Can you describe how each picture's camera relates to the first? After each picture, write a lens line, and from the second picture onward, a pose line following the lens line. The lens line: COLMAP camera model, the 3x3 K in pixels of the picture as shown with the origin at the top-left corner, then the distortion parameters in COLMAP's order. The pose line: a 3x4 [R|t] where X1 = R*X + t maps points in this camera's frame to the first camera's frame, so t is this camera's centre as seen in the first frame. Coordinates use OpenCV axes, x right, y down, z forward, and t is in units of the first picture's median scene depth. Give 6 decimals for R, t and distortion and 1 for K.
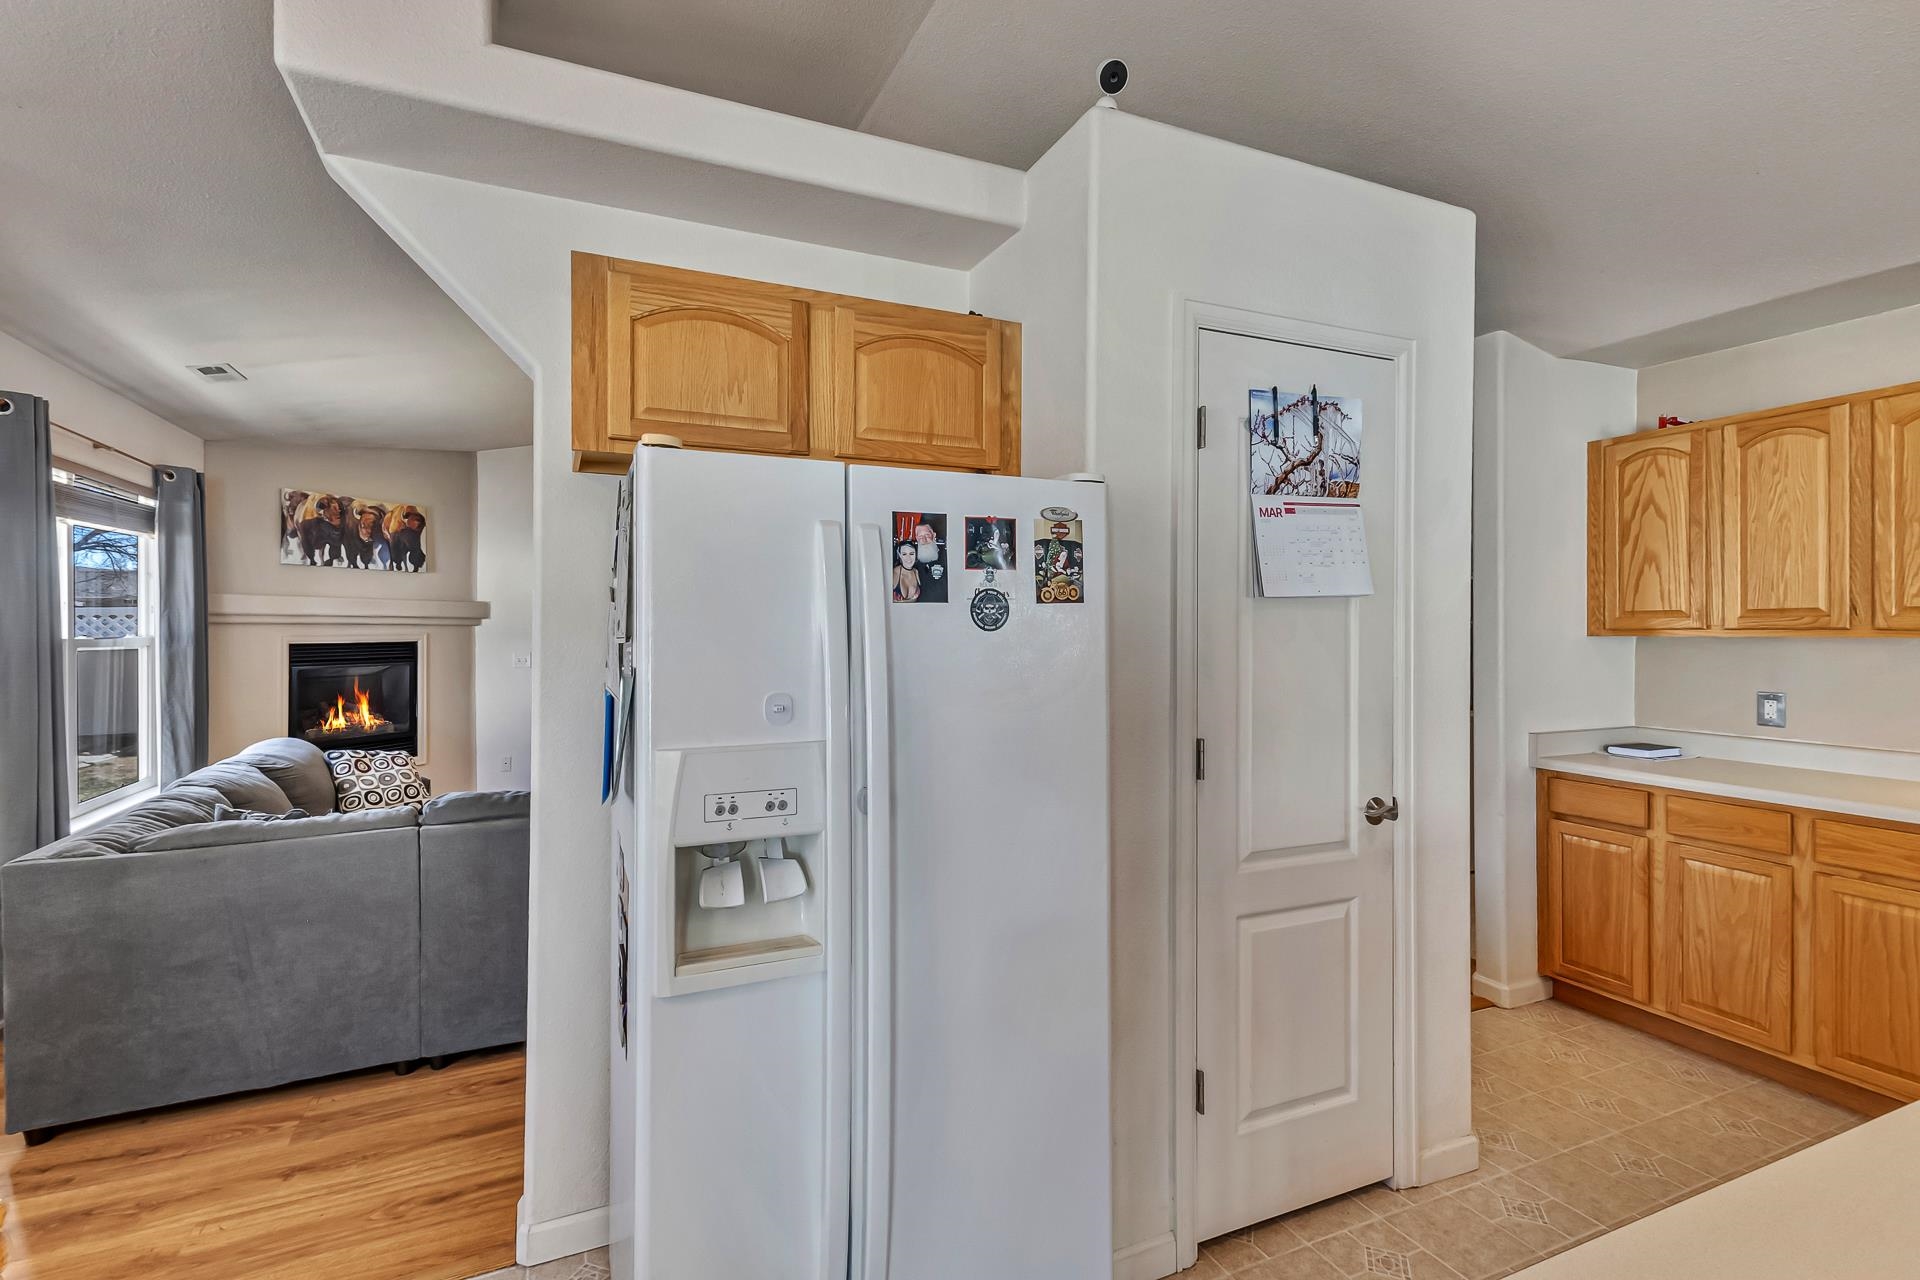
lens RADIAL K [[902.5, 0, 960.1], [0, 902.5, 628.1], [0, 0, 1]] dist [-0.001301, -0.000534]
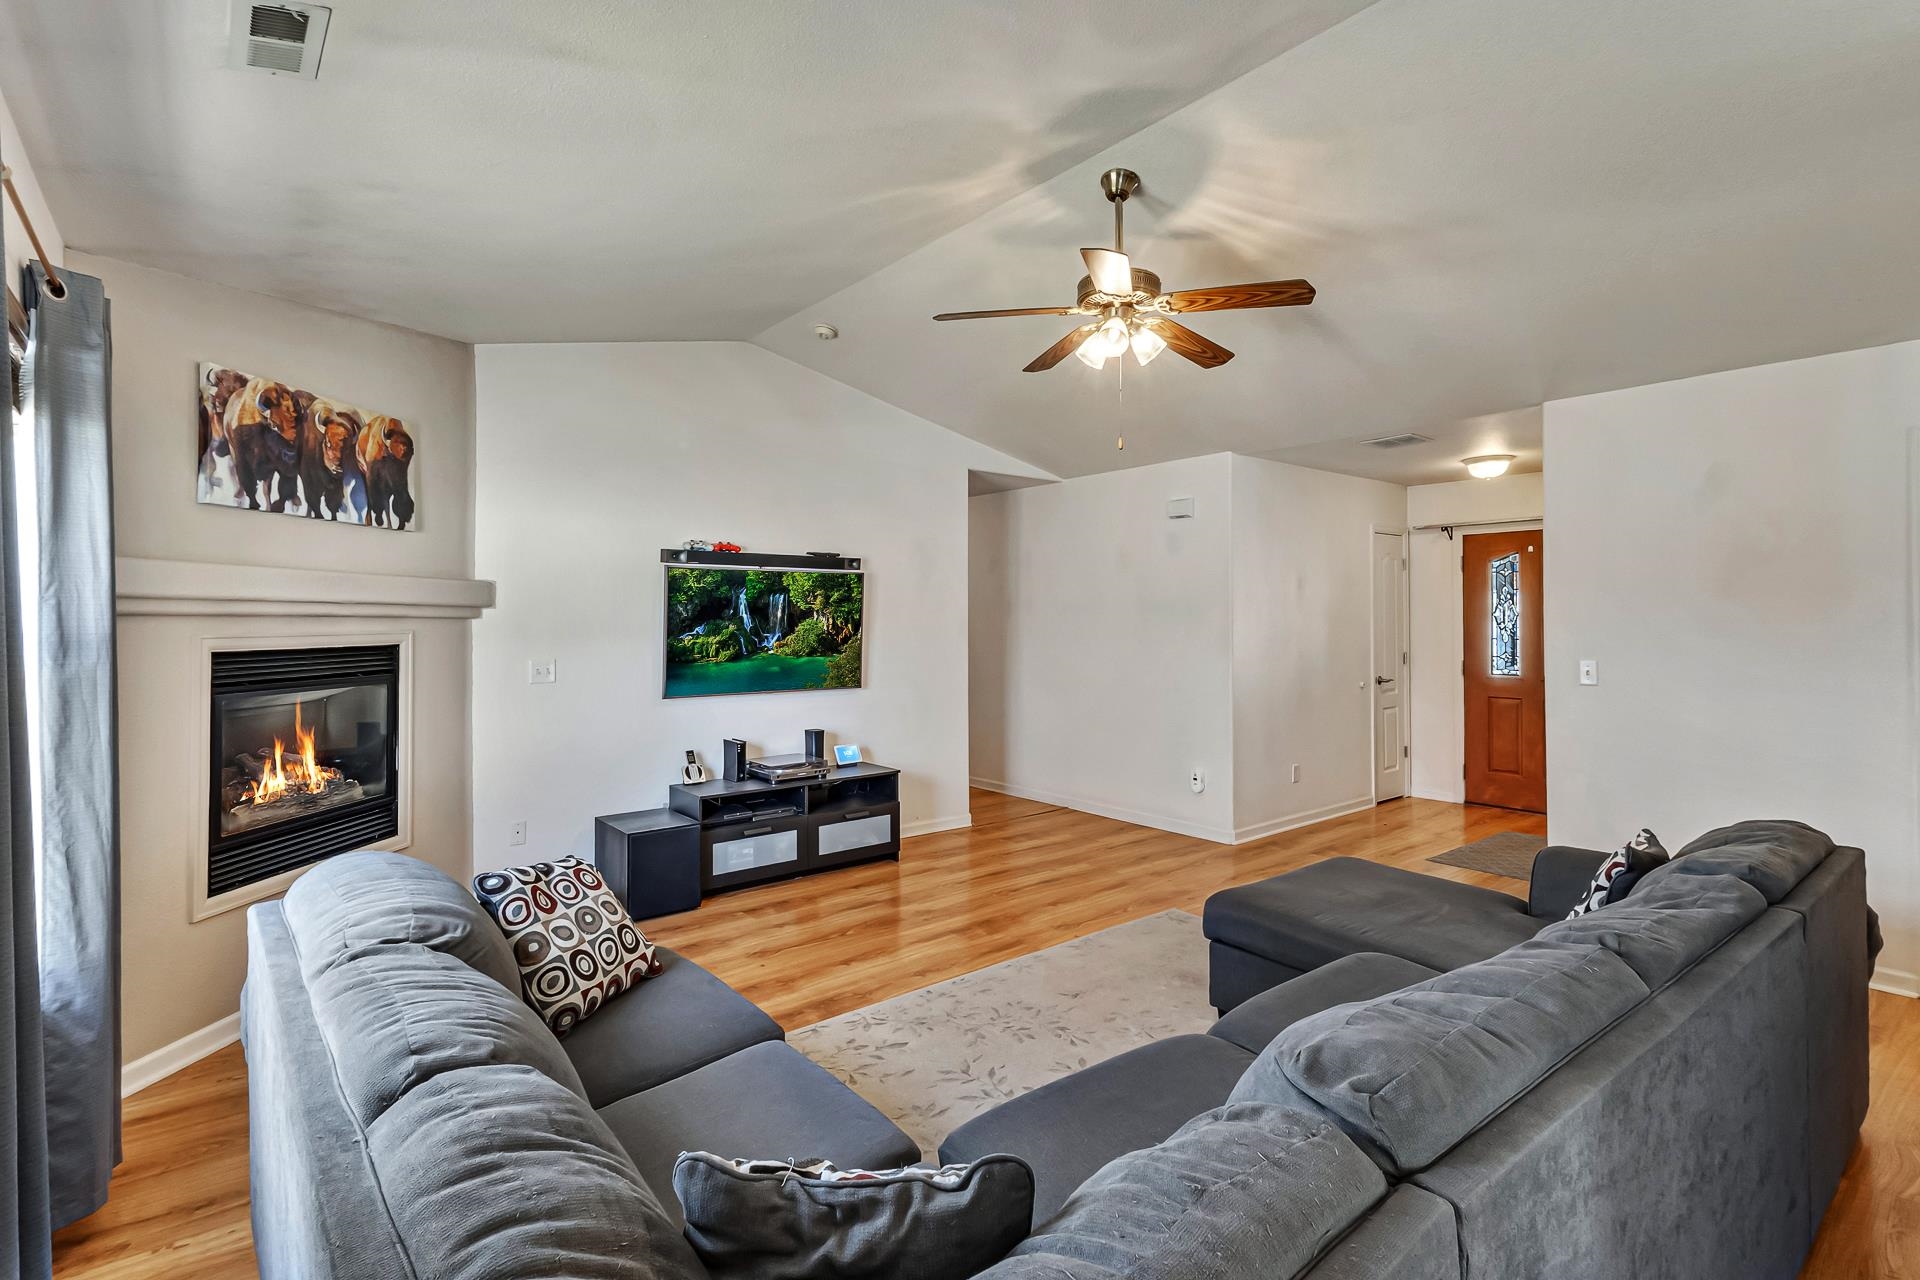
lens RADIAL K [[902.5, 0, 954.5], [0, 902.5, 612.9], [0, 0, 1]] dist [-0.001301, -0.000534]
pose [[0.964532, -0.003177, 0.263948, -0.430473], [0.005399, 0.999956, -0.007696, -0.000129], [-0.263911, 0.008848, 0.964506, 0.343275]]
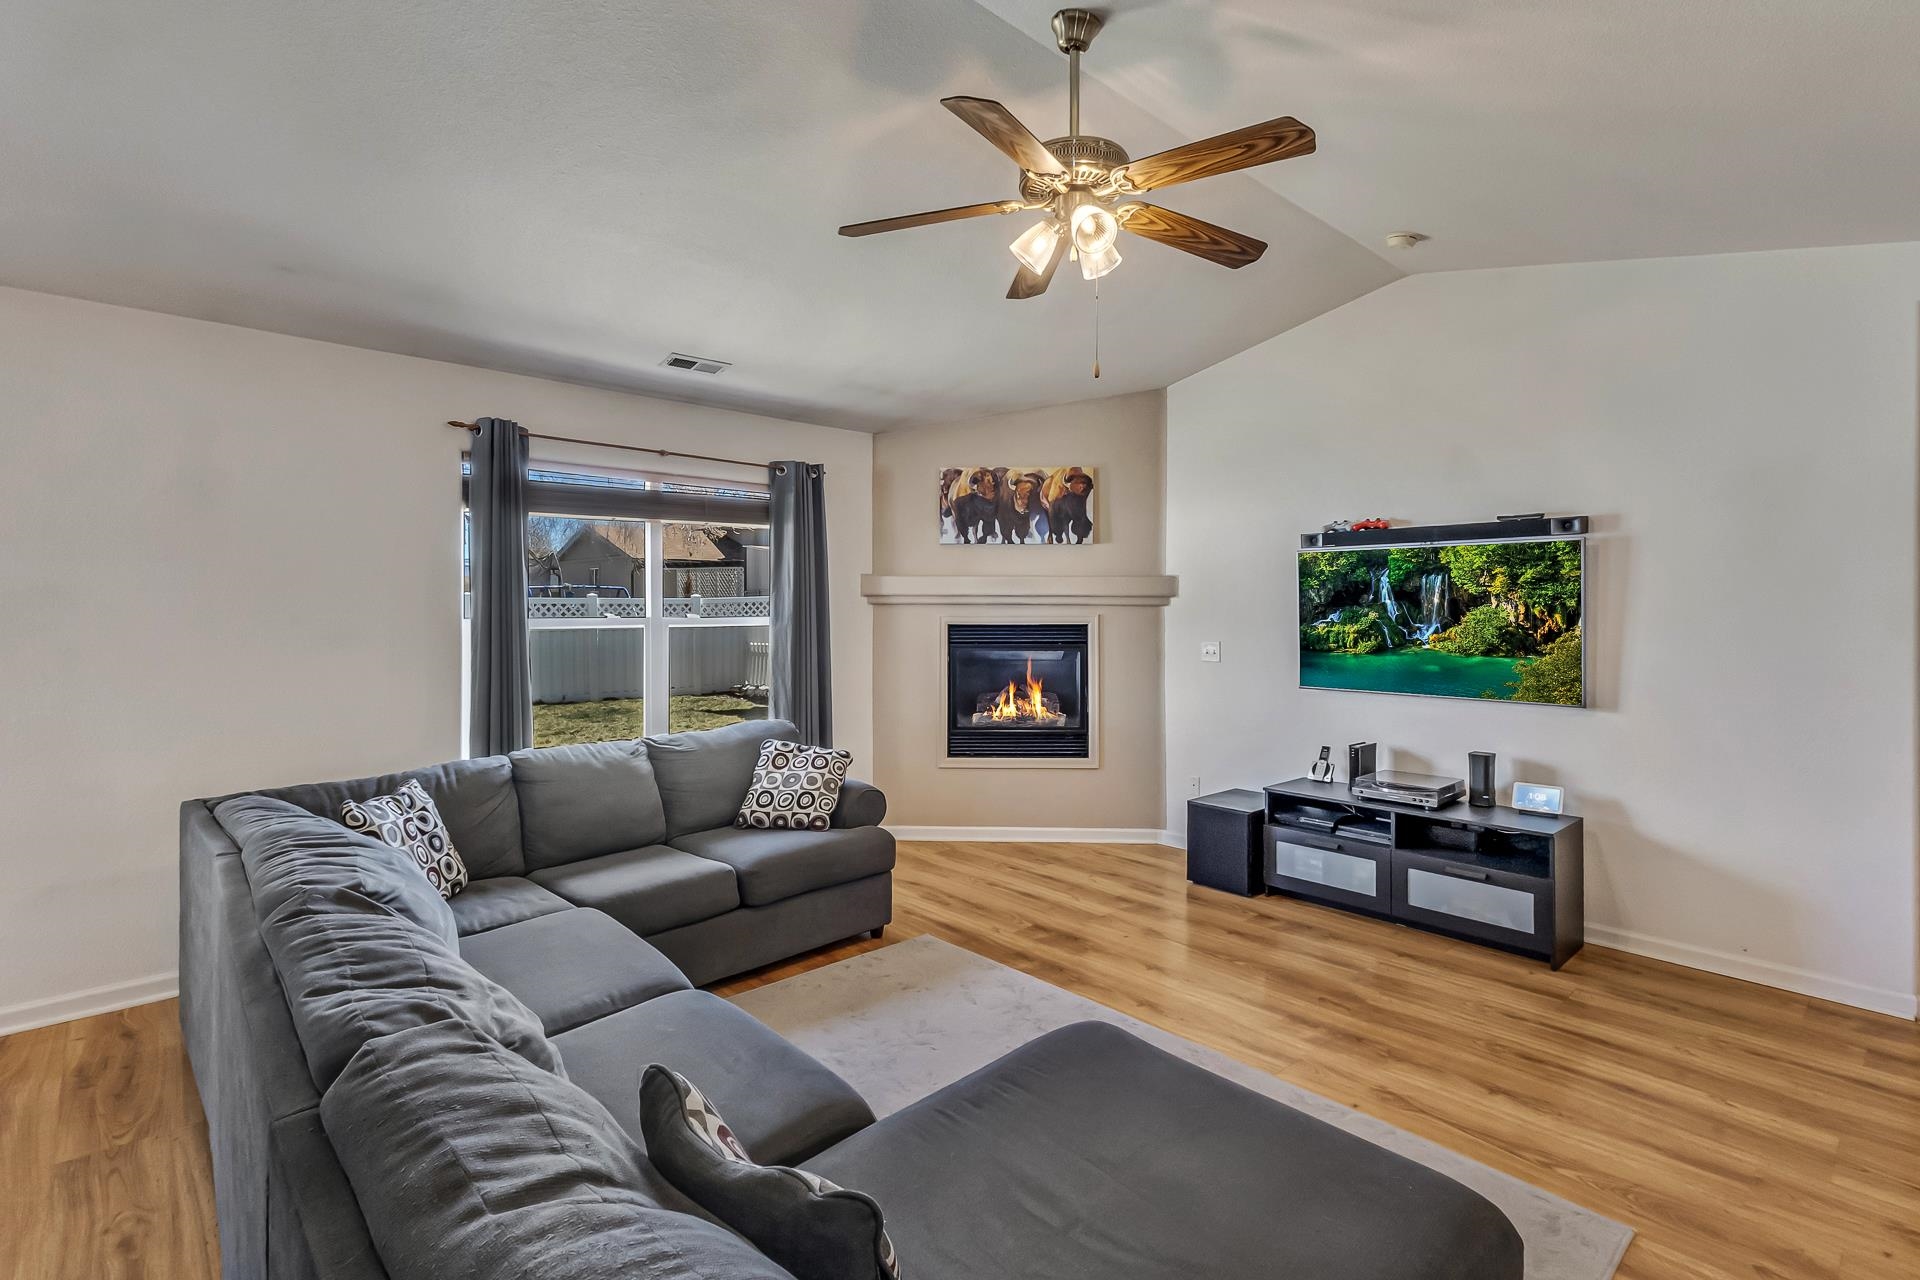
lens RADIAL K [[902.5, 0, 975.7], [0, 902.5, 606.7], [0, 0, 1]] dist [-0.001301, -0.000534]
pose [[0.322489, -0.003285, -0.946568, 0.185998], [0.000595, 0.999994, -0.003268, 0.000629], [0.946573, 0.000490, 0.322489, 0.665845]]
